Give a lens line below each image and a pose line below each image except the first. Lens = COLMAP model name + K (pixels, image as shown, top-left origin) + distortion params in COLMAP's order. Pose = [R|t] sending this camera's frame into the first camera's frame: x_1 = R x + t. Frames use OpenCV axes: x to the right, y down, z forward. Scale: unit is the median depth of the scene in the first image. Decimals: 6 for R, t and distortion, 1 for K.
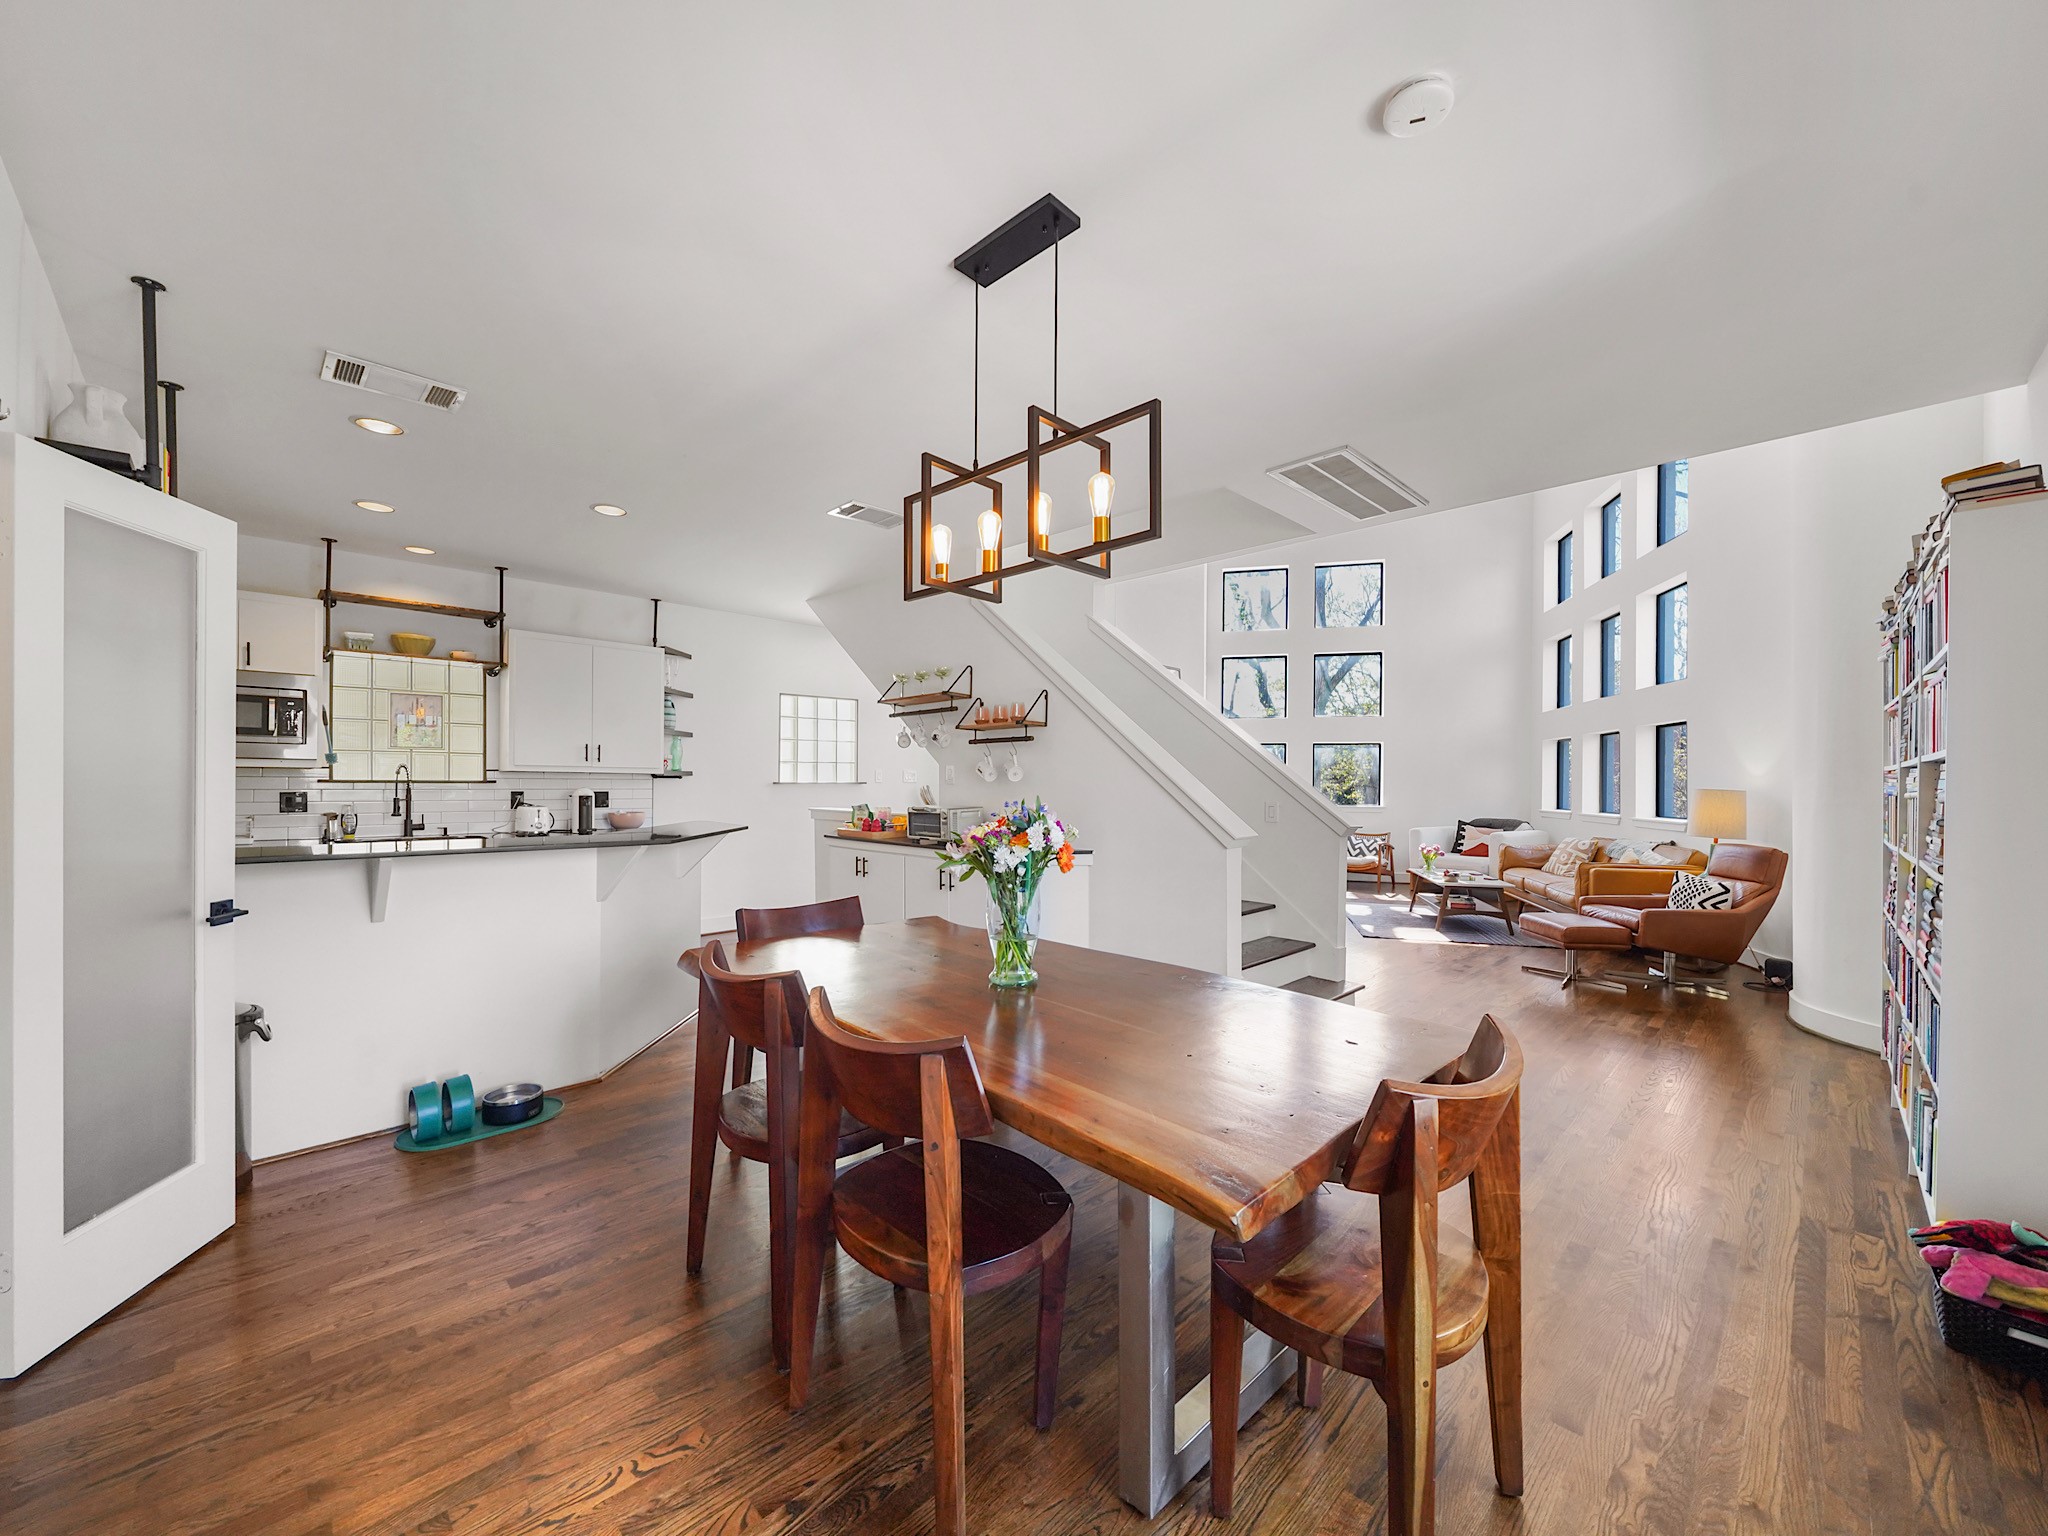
lens RADIAL K [[798.4, 0, 1020.2], [0, 798.4, 780.8], [0, 0, 1]] dist [-0.001749, -0.000076]
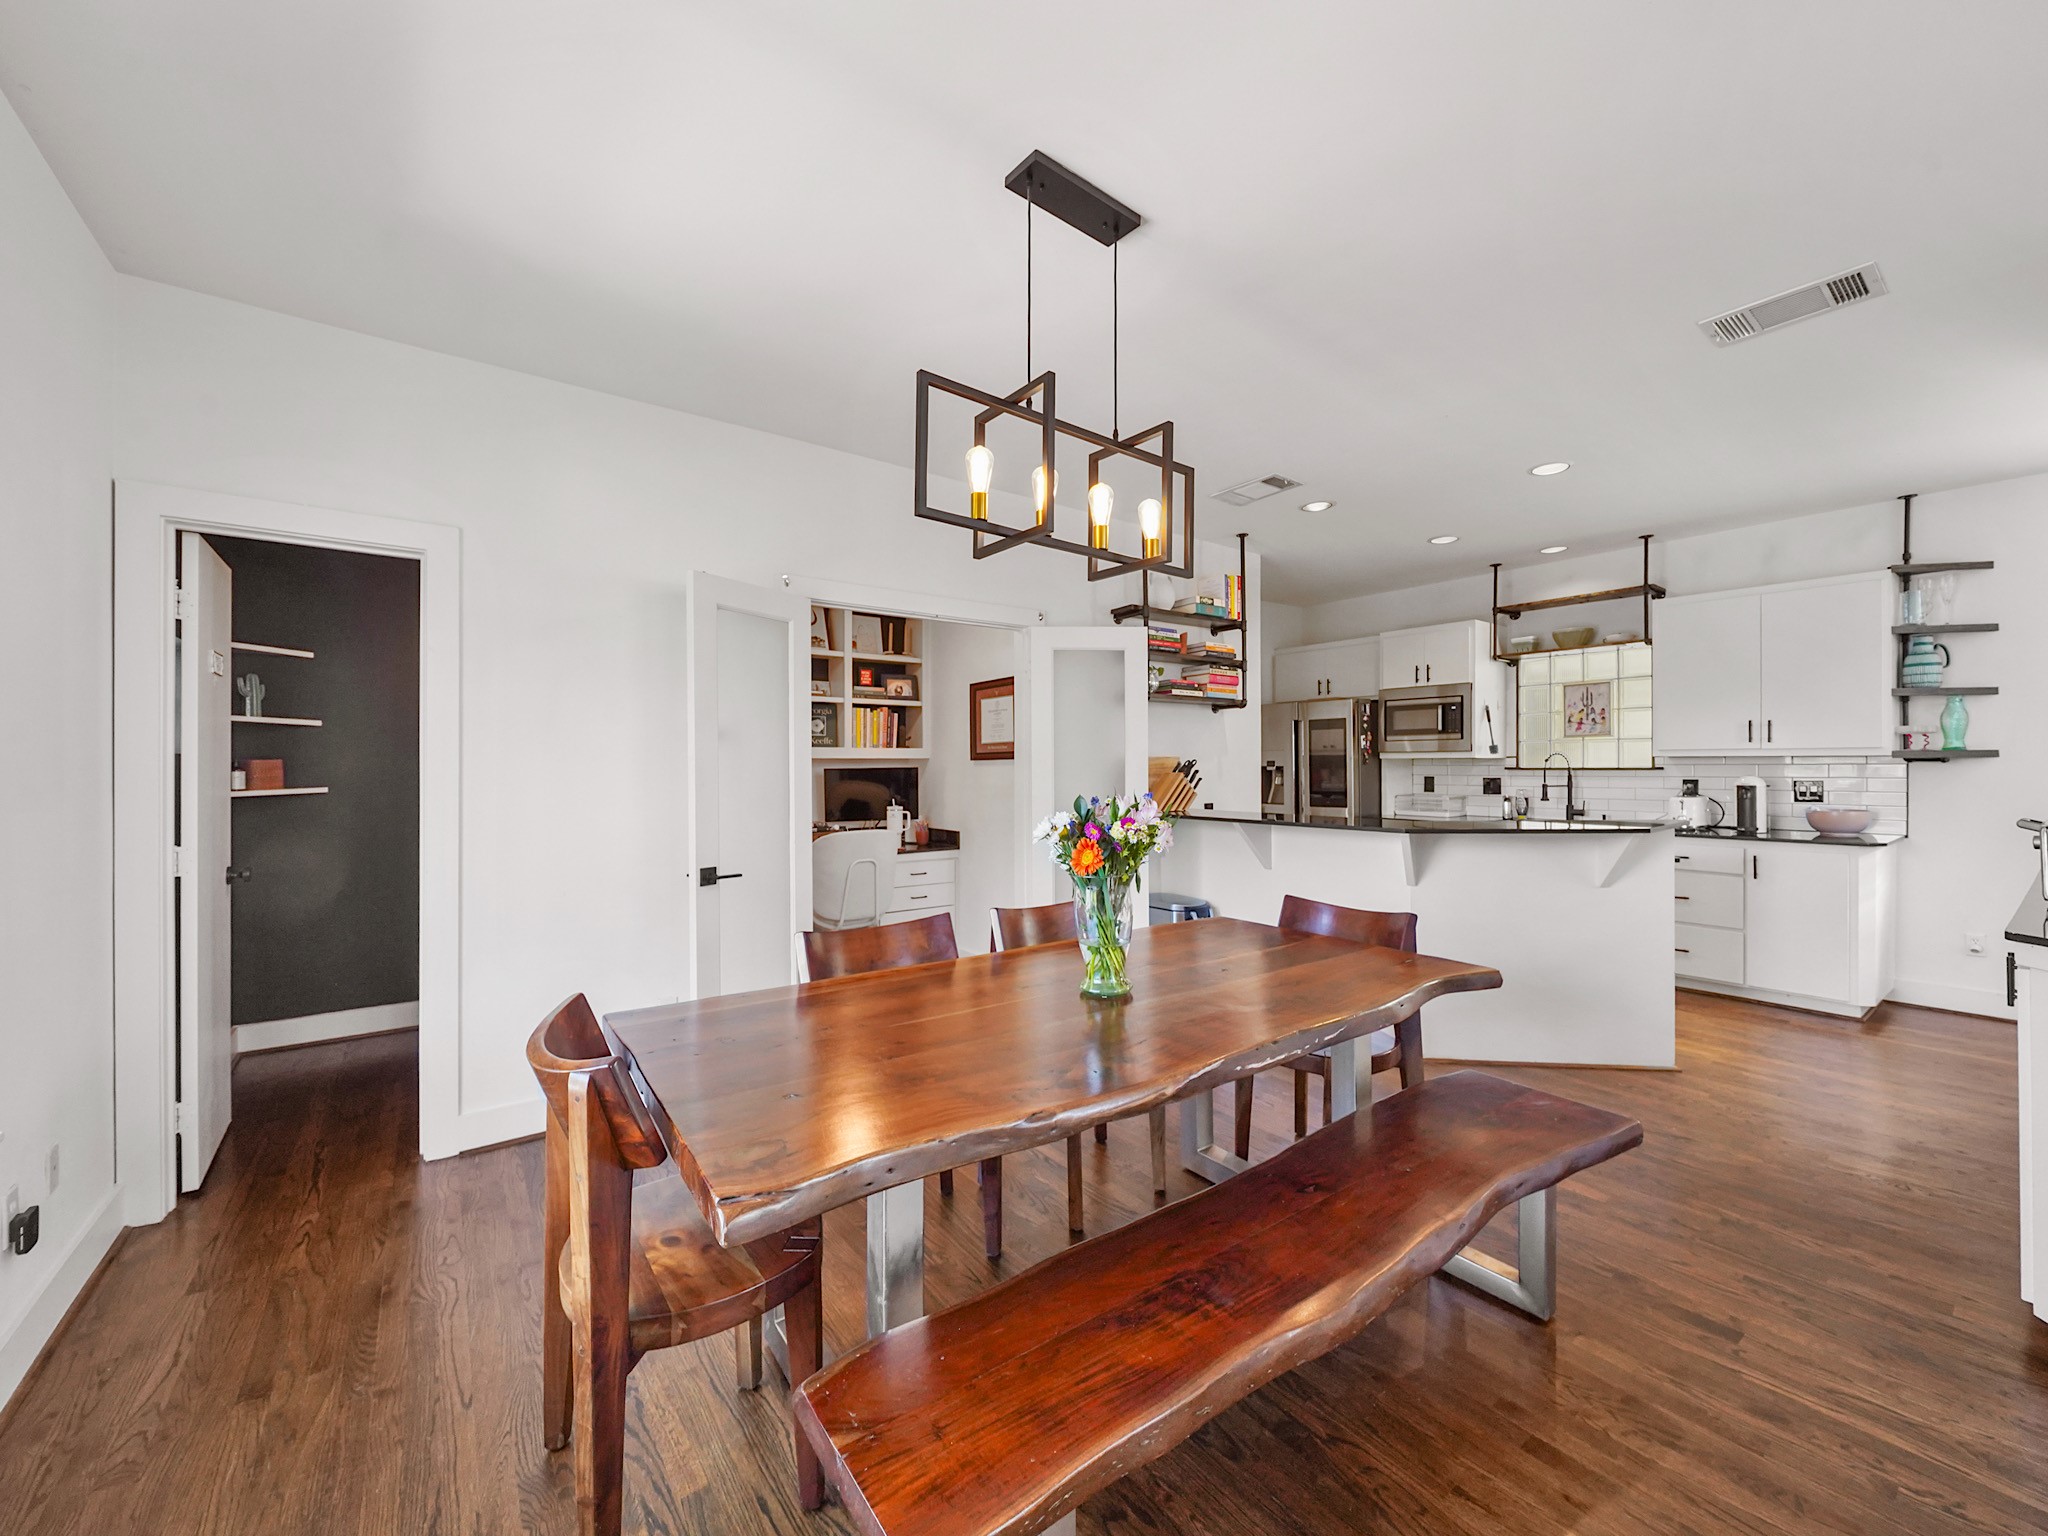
lens RADIAL K [[798.4, 0, 1018.6], [0, 798.4, 770.4], [0, 0, 1]] dist [-0.001749, -0.000076]
pose [[-0.134915, -0.003354, -0.990852, 0.371132], [0.001264, 0.999993, -0.003557, 0.005834], [0.990856, -0.001733, -0.134910, 0.422695]]
